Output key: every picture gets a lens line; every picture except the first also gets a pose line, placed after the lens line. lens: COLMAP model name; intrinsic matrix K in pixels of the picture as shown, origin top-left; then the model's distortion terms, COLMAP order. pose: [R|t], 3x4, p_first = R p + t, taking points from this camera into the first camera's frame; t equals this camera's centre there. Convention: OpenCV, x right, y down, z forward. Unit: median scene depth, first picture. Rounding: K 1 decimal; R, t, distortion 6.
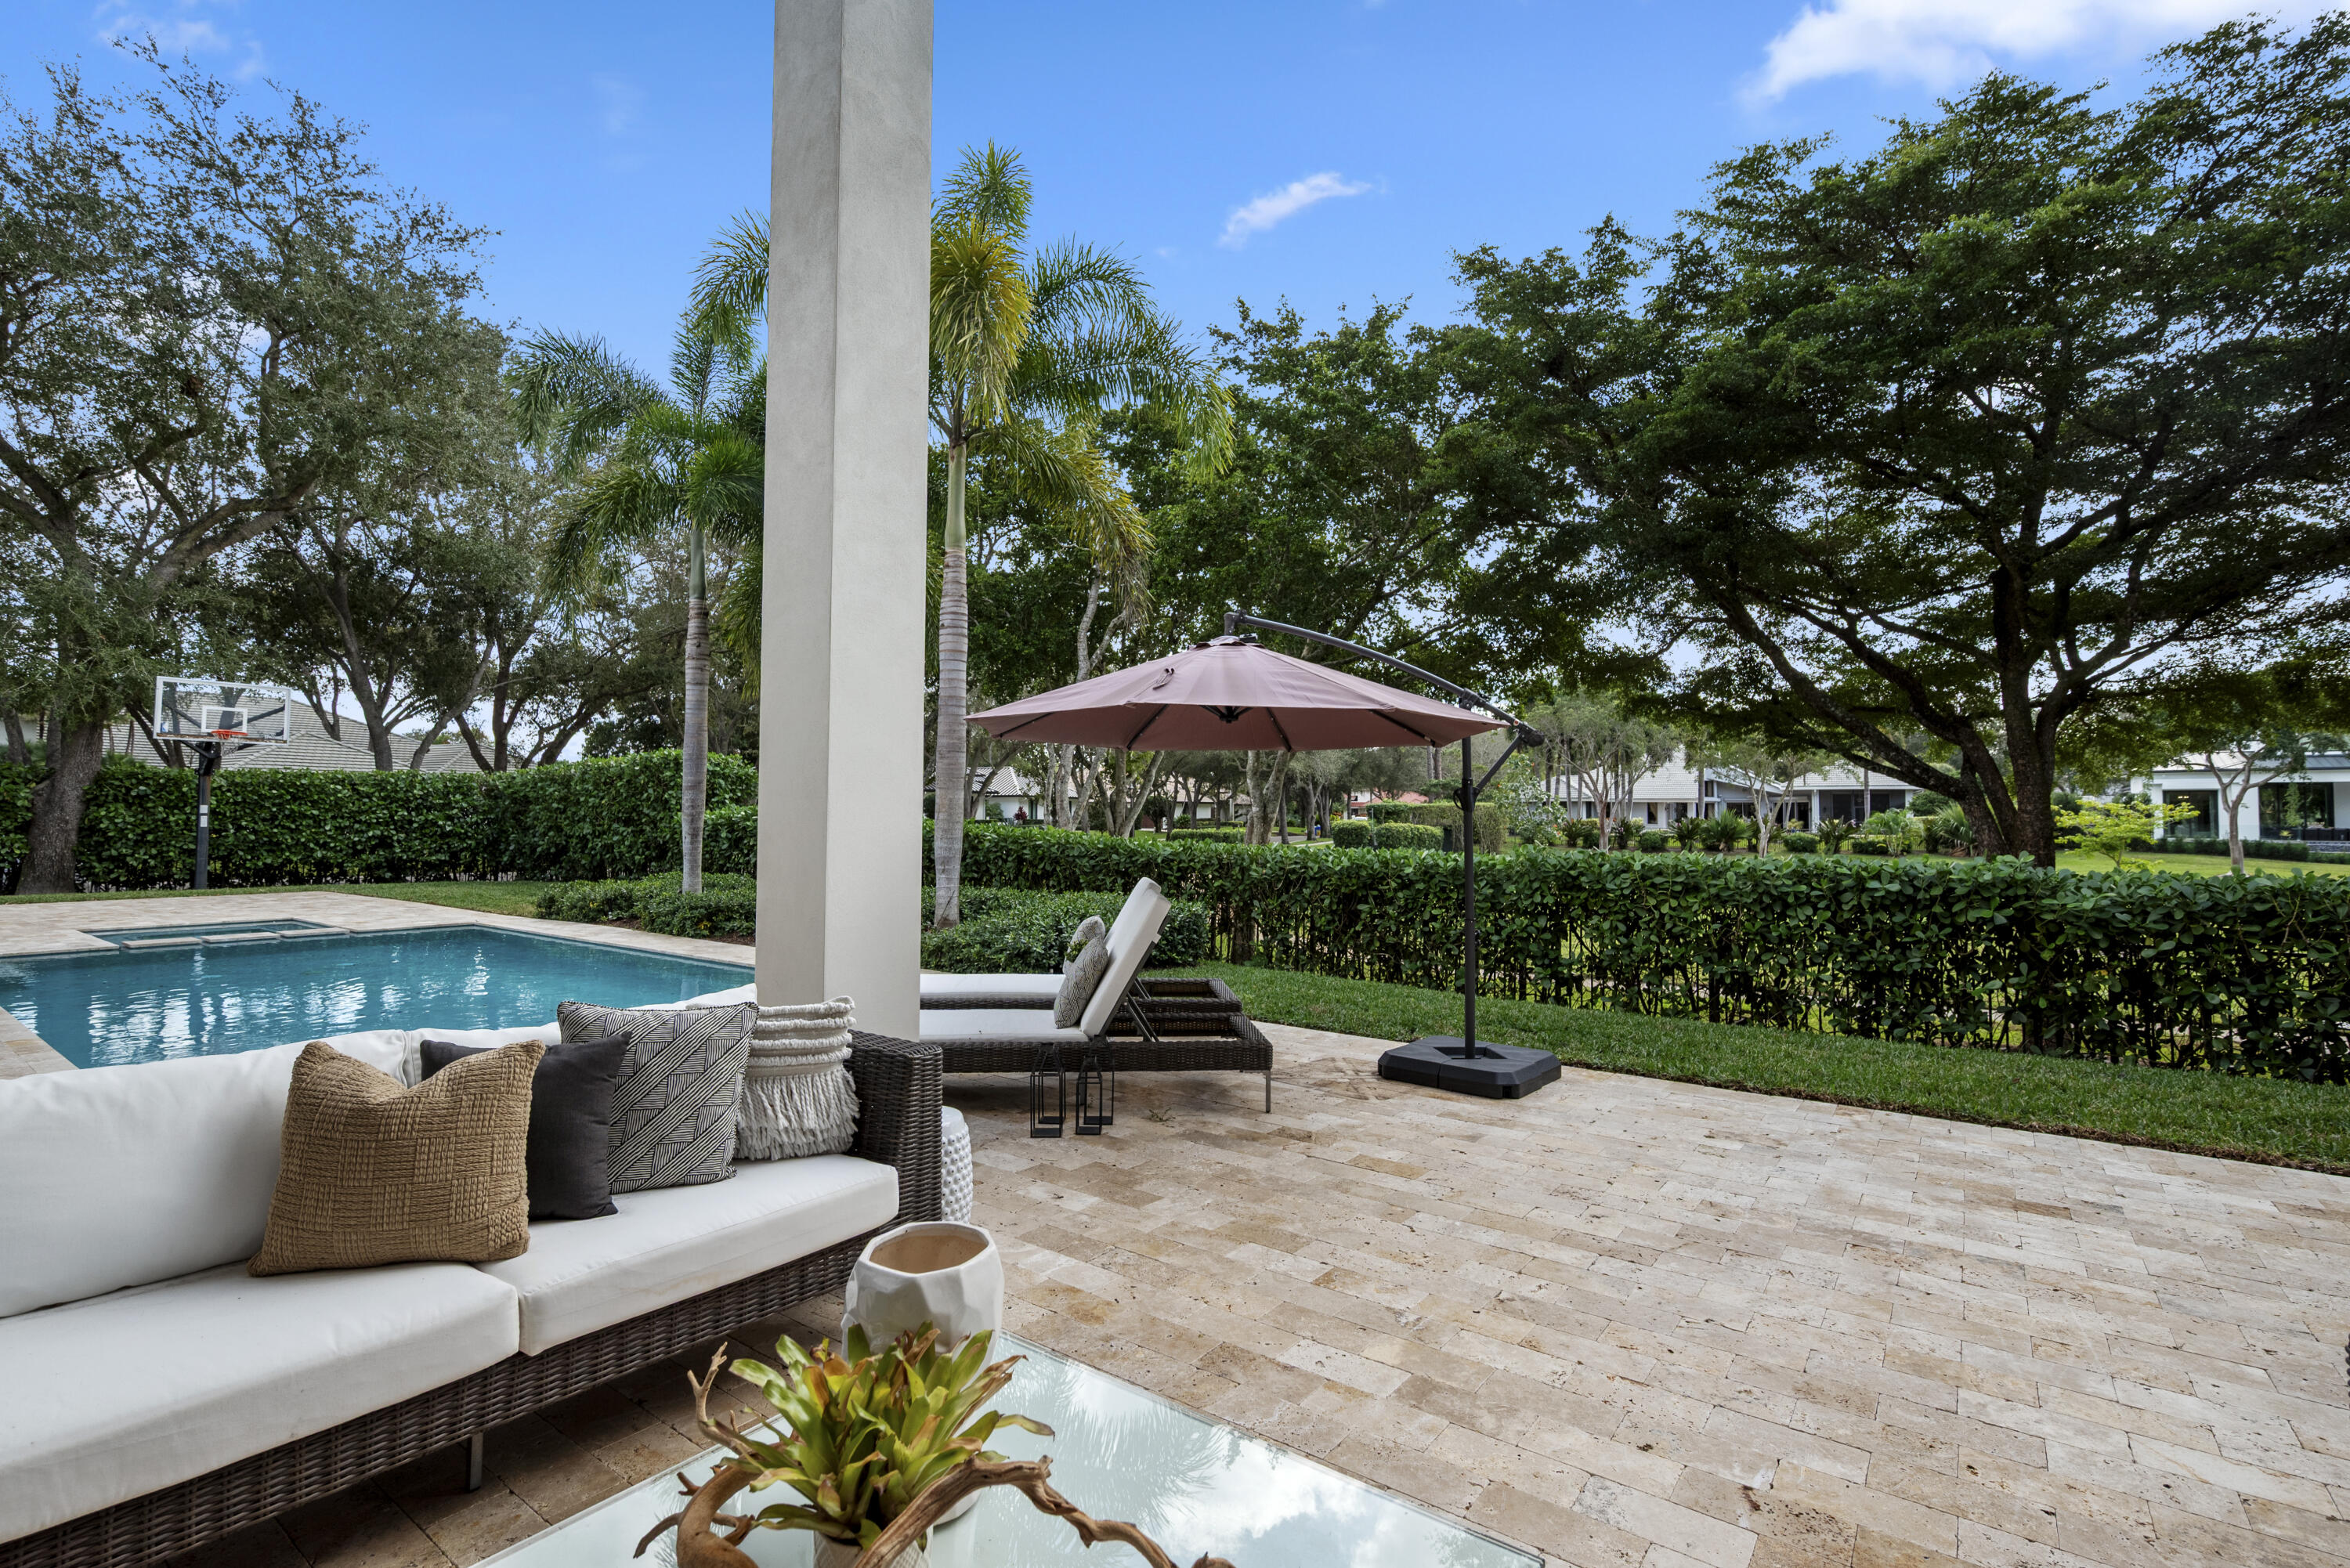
lens RADIAL K [[1078.6, 0, 1175.0], [0, 1078.6, 784.0], [0, 0, 1]] dist [-0.000051, 0.000096]
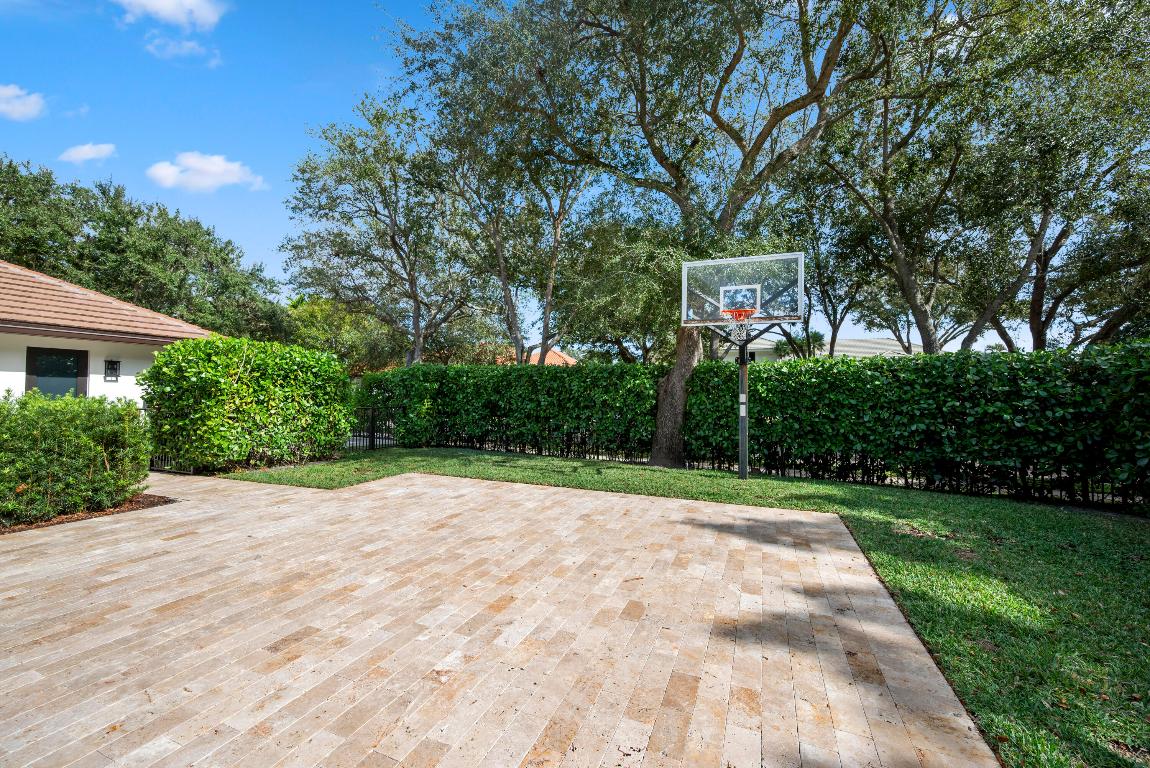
lens RADIAL K [[454.2, 0, 575.0], [0, 454.2, 384.0], [0, 0, 1]] dist [0.000457, -0.000015]
pose [[0.256185, -0.019364, -0.966434, -0.549654], [0.020815, 0.999678, -0.014513, 0.013379], [0.966404, -0.016398, 0.256505, 0.764599]]
